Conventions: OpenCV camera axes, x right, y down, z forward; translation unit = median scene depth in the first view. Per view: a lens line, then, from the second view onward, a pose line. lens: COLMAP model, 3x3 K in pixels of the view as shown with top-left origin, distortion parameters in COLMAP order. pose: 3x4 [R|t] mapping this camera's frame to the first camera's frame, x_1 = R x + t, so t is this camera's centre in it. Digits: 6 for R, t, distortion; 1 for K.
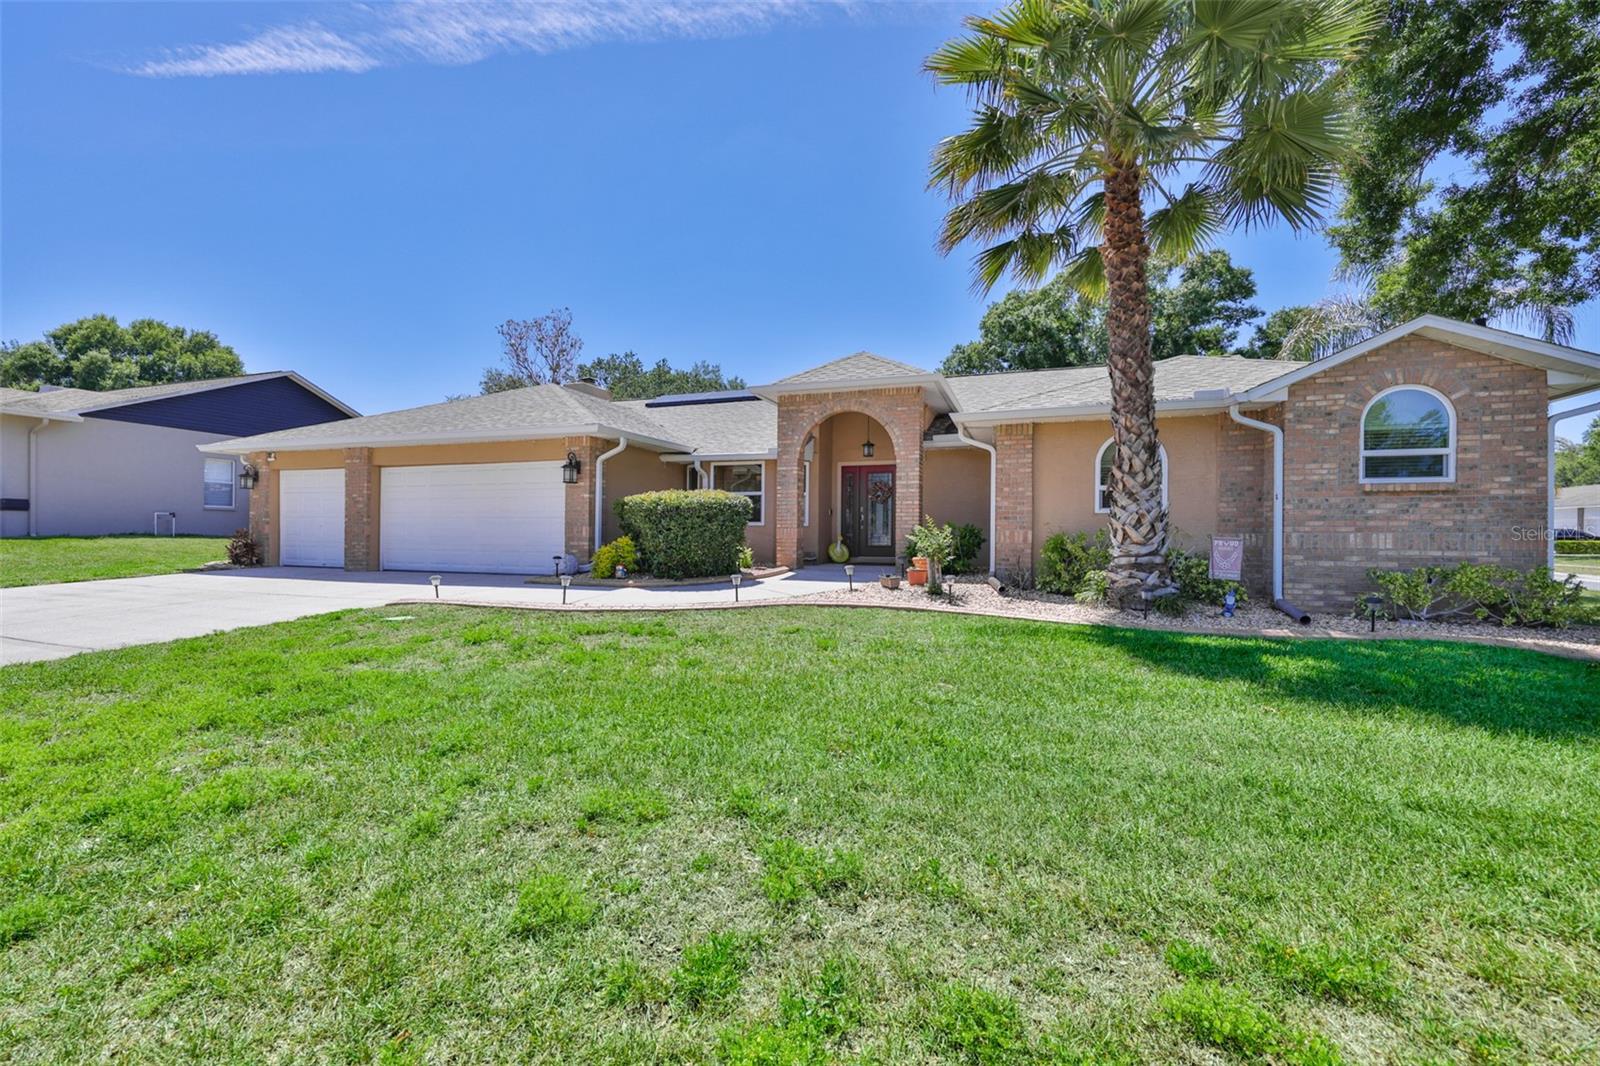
lens RADIAL K [[693.5, 0, 778.9], [0, 693.5, 527.8], [0, 0, 1]] dist [-0.003237, -0.000056]
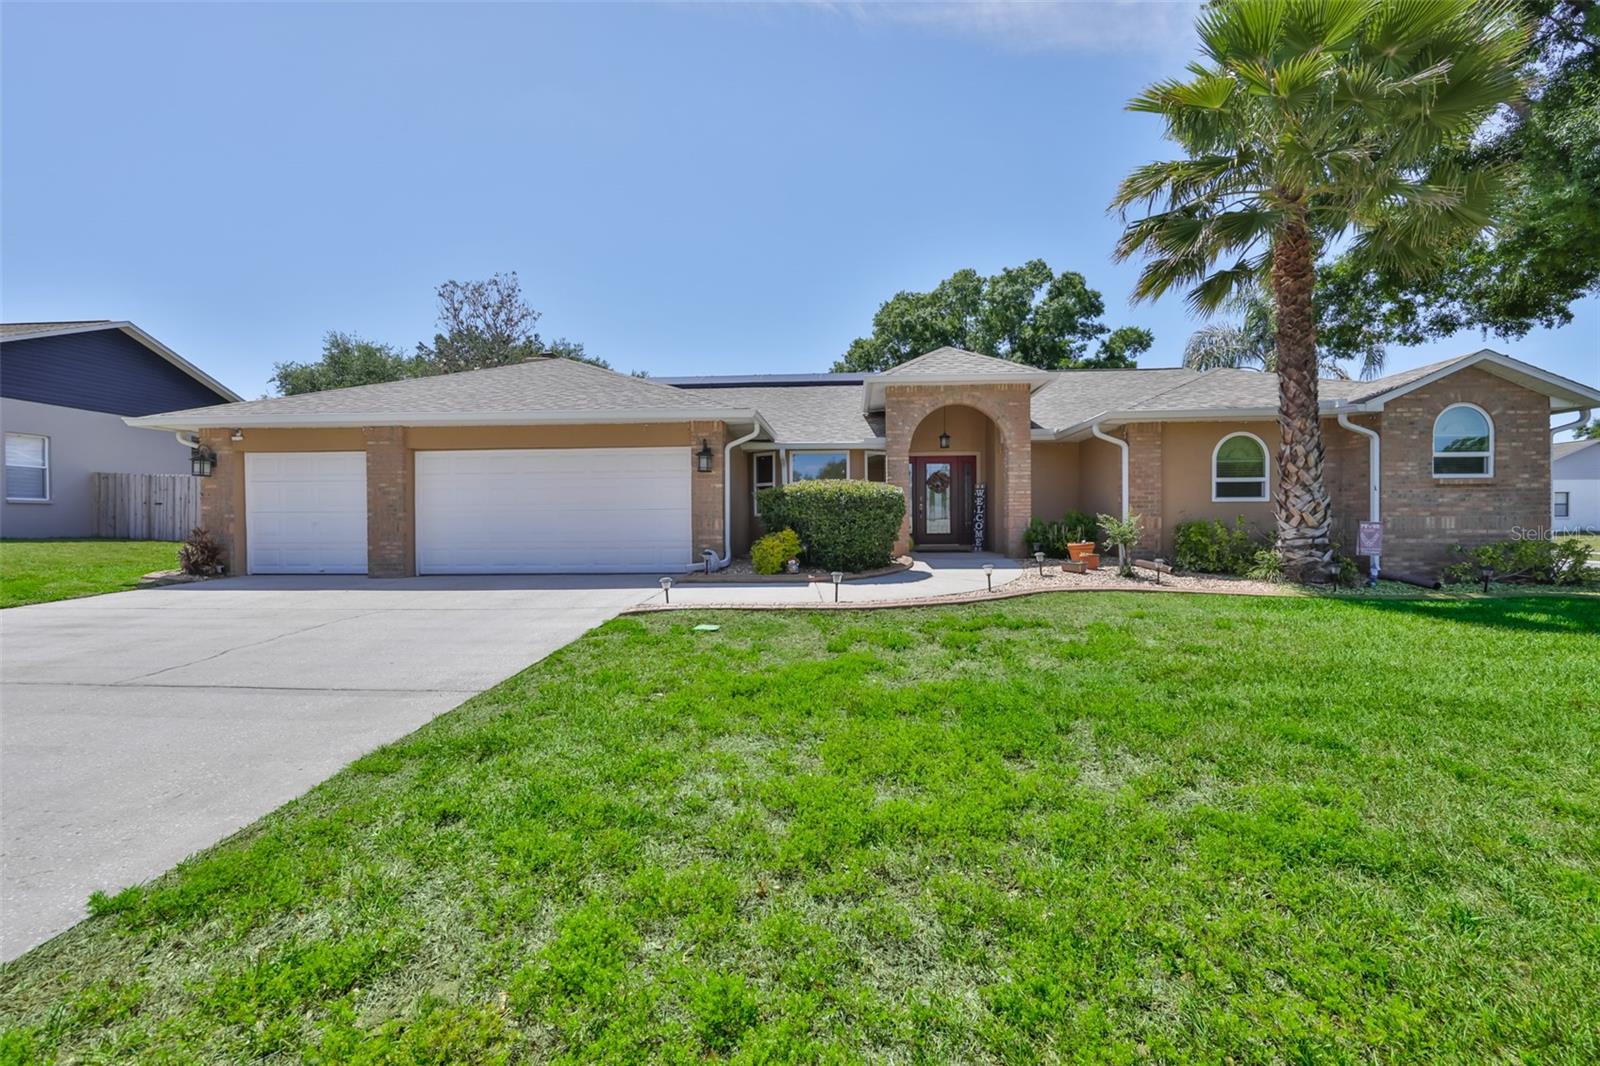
lens RADIAL K [[693.5, 0, 768.1], [0, 693.5, 526.6], [0, 0, 1]] dist [-0.003237, -0.000056]
pose [[0.954208, -0.016884, 0.298669, -0.528241], [0.012013, 0.999763, 0.018135, -0.008711], [-0.298904, -0.013716, 0.954185, 0.101498]]
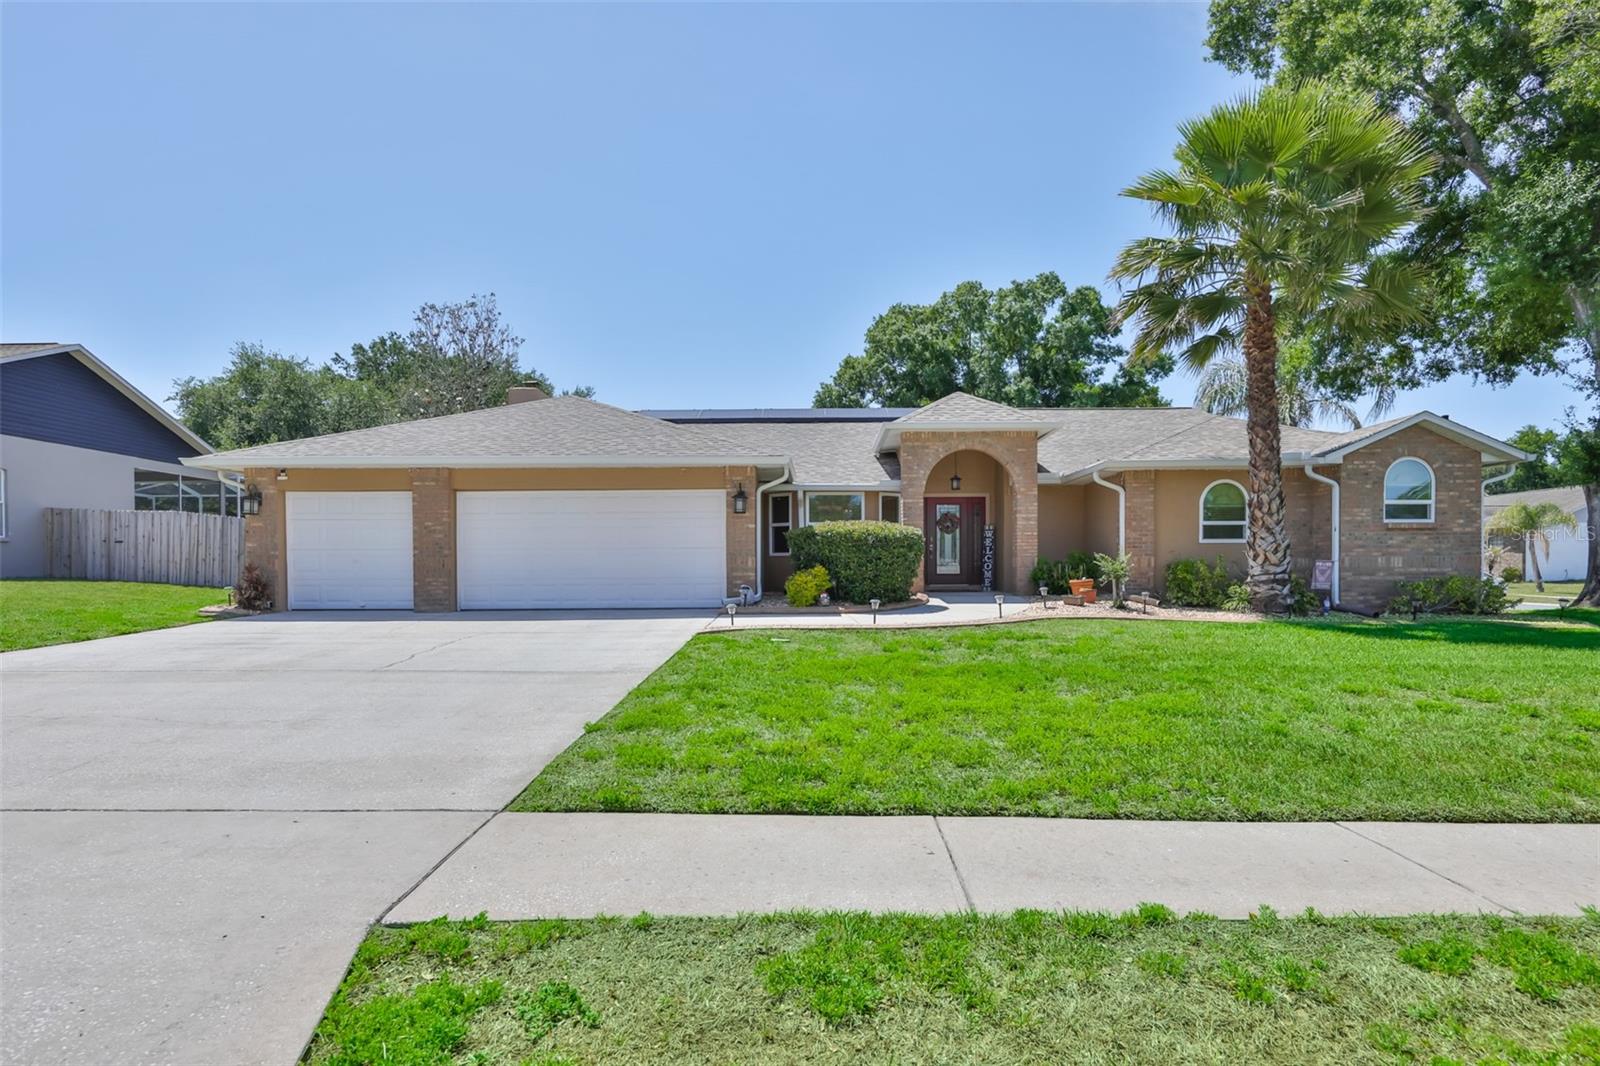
lens RADIAL K [[901.0, 0, 757.5], [0, 901.0, 580.5], [0, 0, 1]] dist [-0.003865, -0.001410]
pose [[0.936785, -0.016700, 0.349506, -0.776168], [0.009165, 0.999689, 0.023203, 0.001666], [-0.349785, -0.018533, 0.936647, -0.232964]]
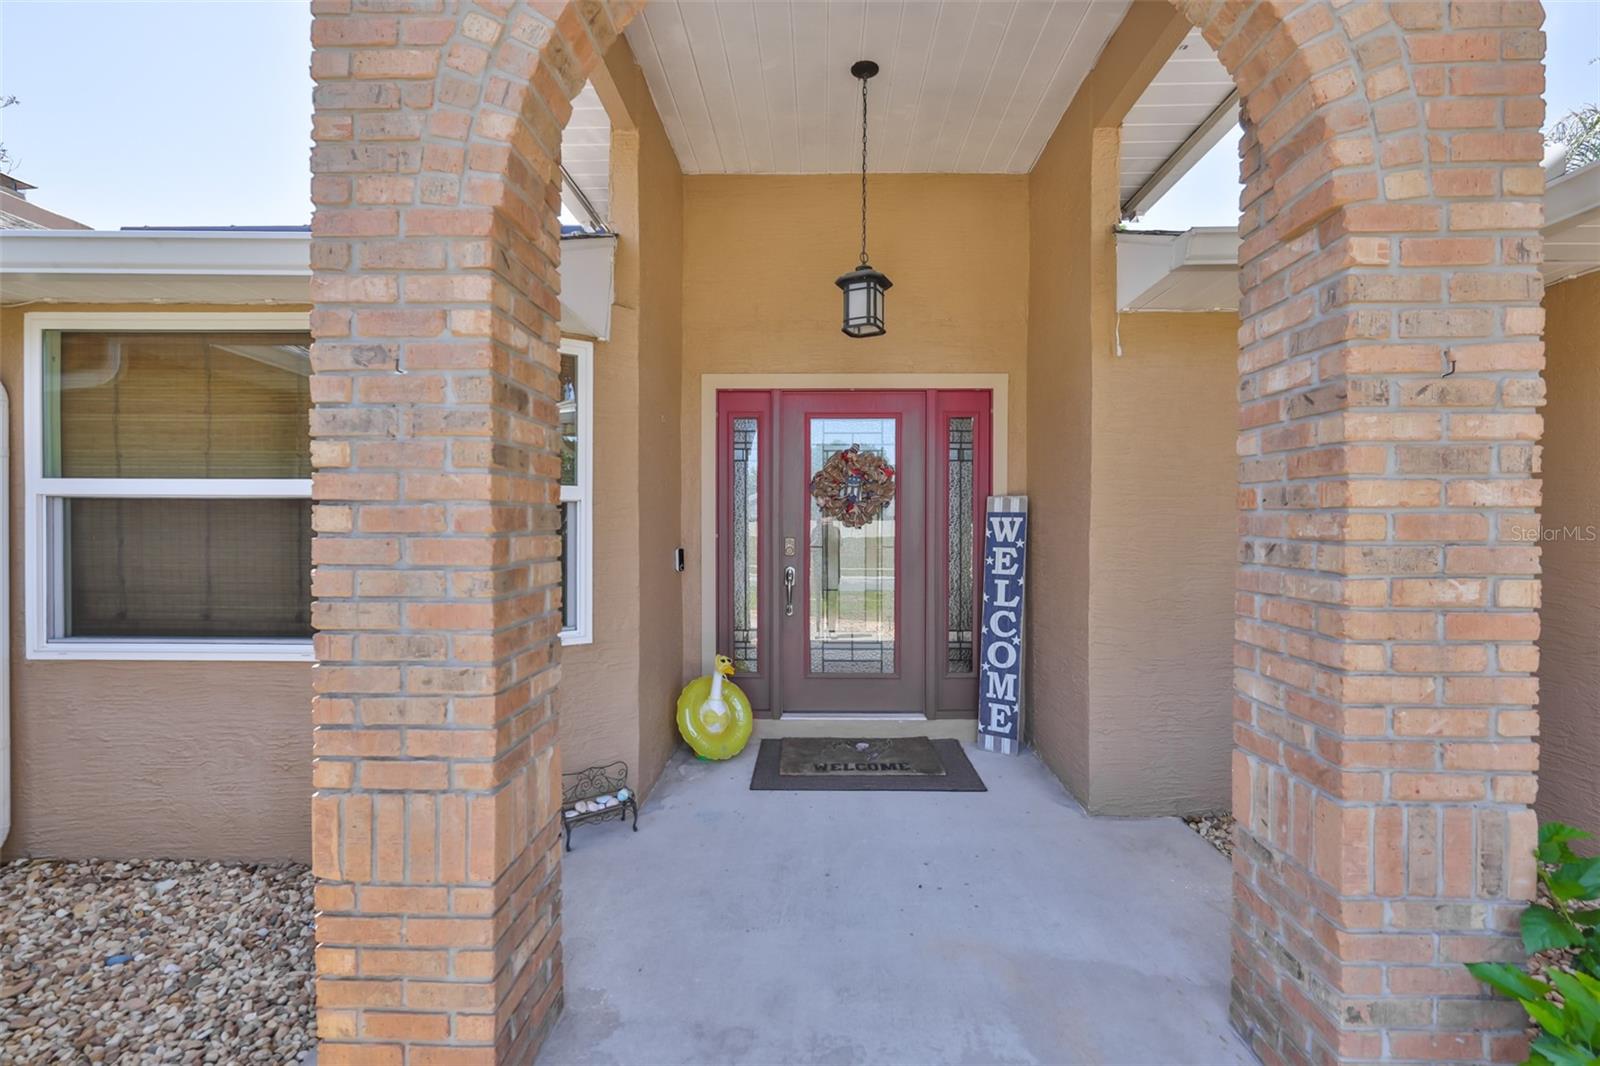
lens RADIAL K [[693.5, 0, 800.2], [0, 693.5, 536.4], [0, 0, 1]] dist [-0.003237, -0.000056]
pose [[0.930298, -0.013830, 0.366543, 0.028815], [0.000393, 0.999326, 0.036708, -0.053373], [-0.366804, -0.034006, 0.929677, 0.957106]]
